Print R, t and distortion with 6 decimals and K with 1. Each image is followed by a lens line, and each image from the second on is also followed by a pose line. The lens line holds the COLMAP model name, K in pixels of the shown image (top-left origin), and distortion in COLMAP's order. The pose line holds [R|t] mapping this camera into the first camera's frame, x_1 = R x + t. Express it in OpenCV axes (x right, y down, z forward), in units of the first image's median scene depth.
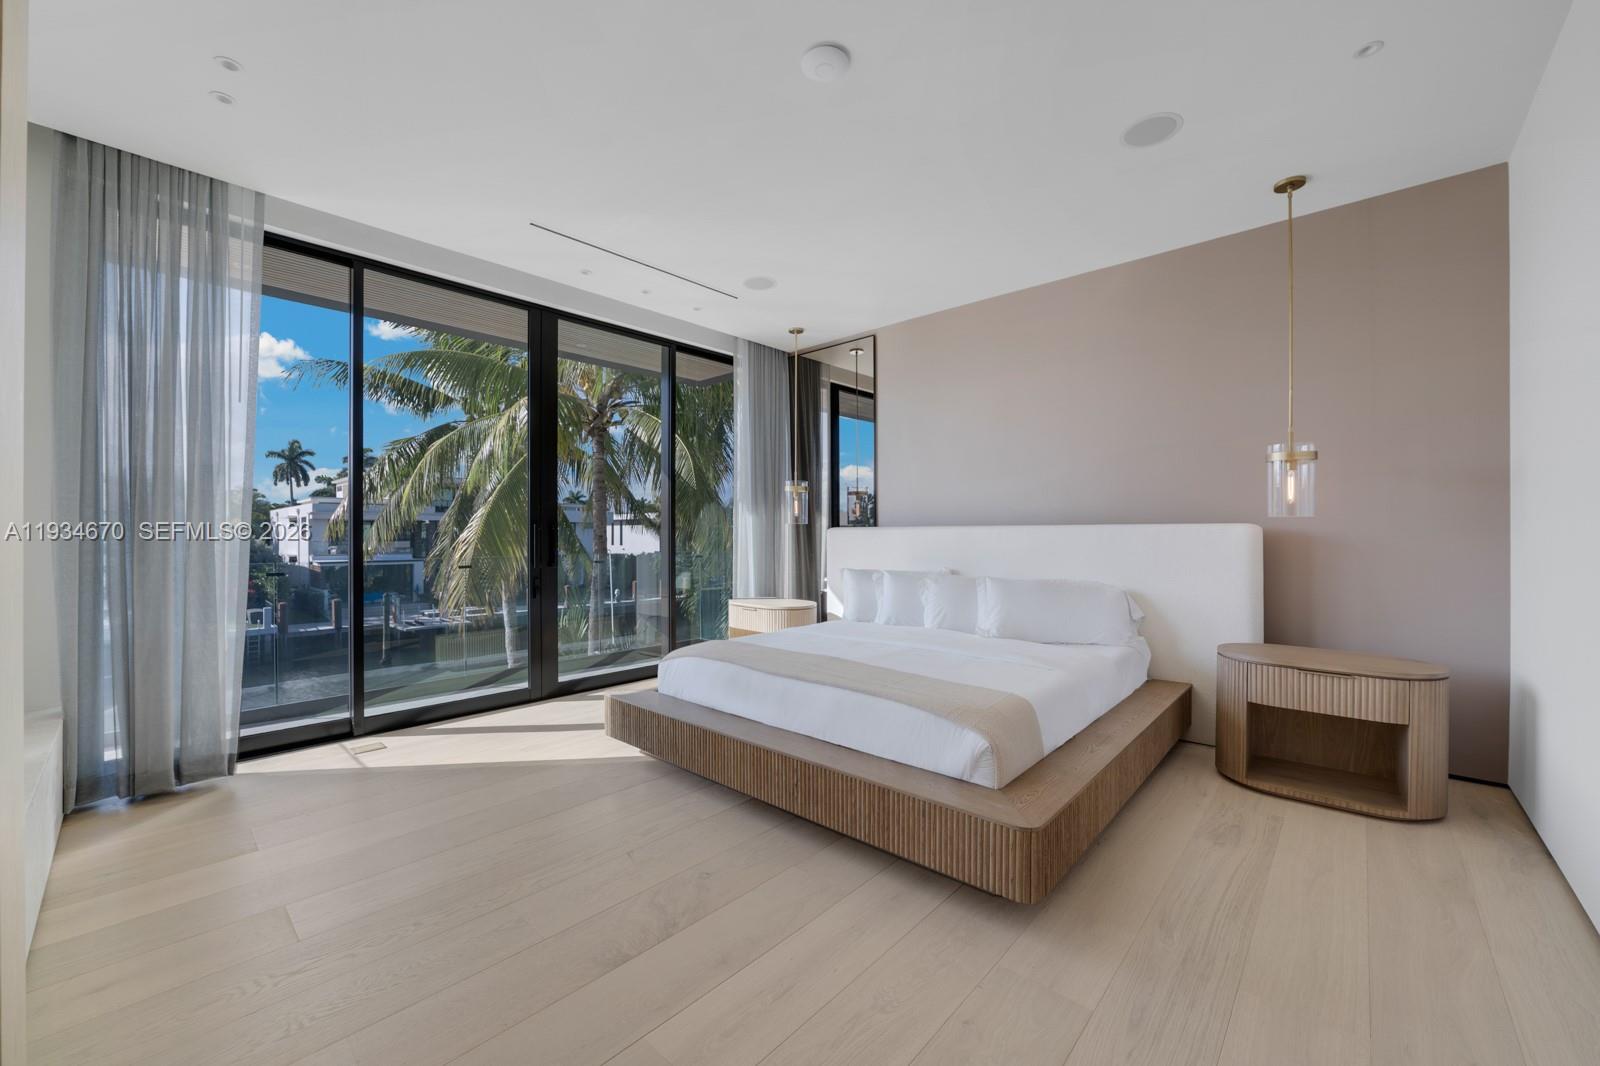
lens RADIAL K [[620.3, 0, 797.8], [0, 620.3, 533.3], [0, 0, 1]] dist [-0.000065, -0.000010]
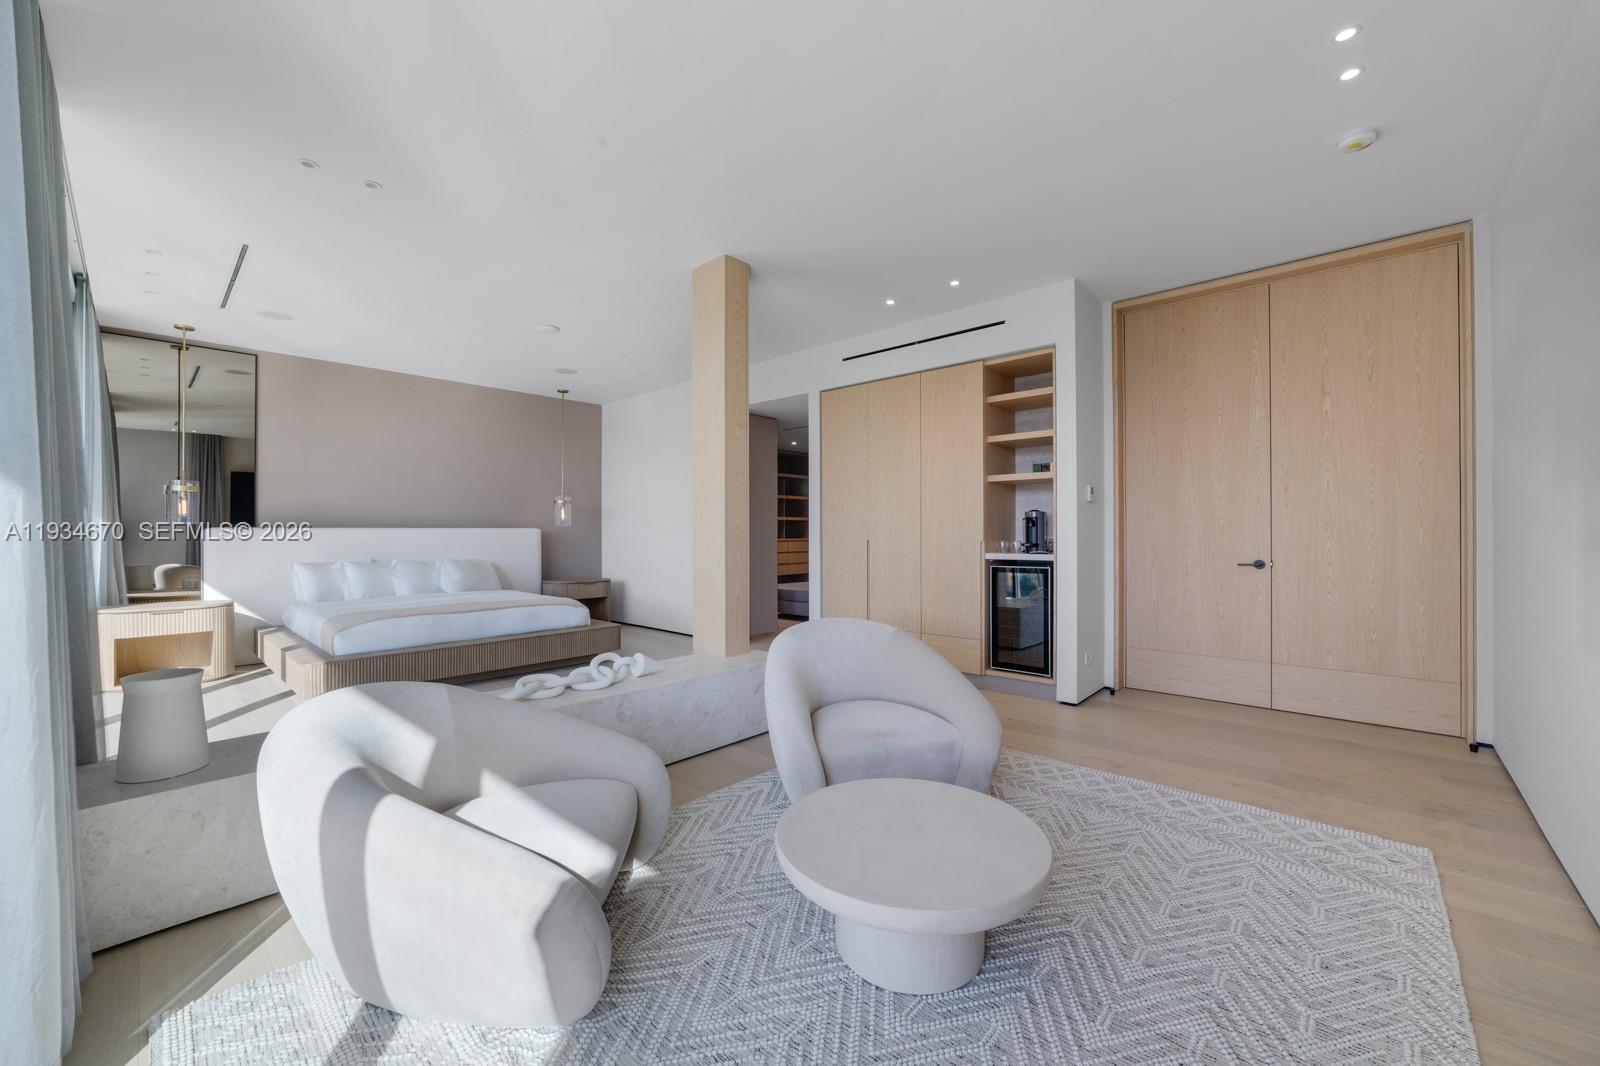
lens RADIAL K [[620.3, 0, 800.9], [0, 620.3, 534.0], [0, 0, 1]] dist [-0.000065, -0.000010]
pose [[0.000023, -0.003410, 0.999994, -1.675976], [0.006371, 0.999974, 0.003410, 0.002682], [-0.999980, 0.006371, 0.000045, 0.050795]]
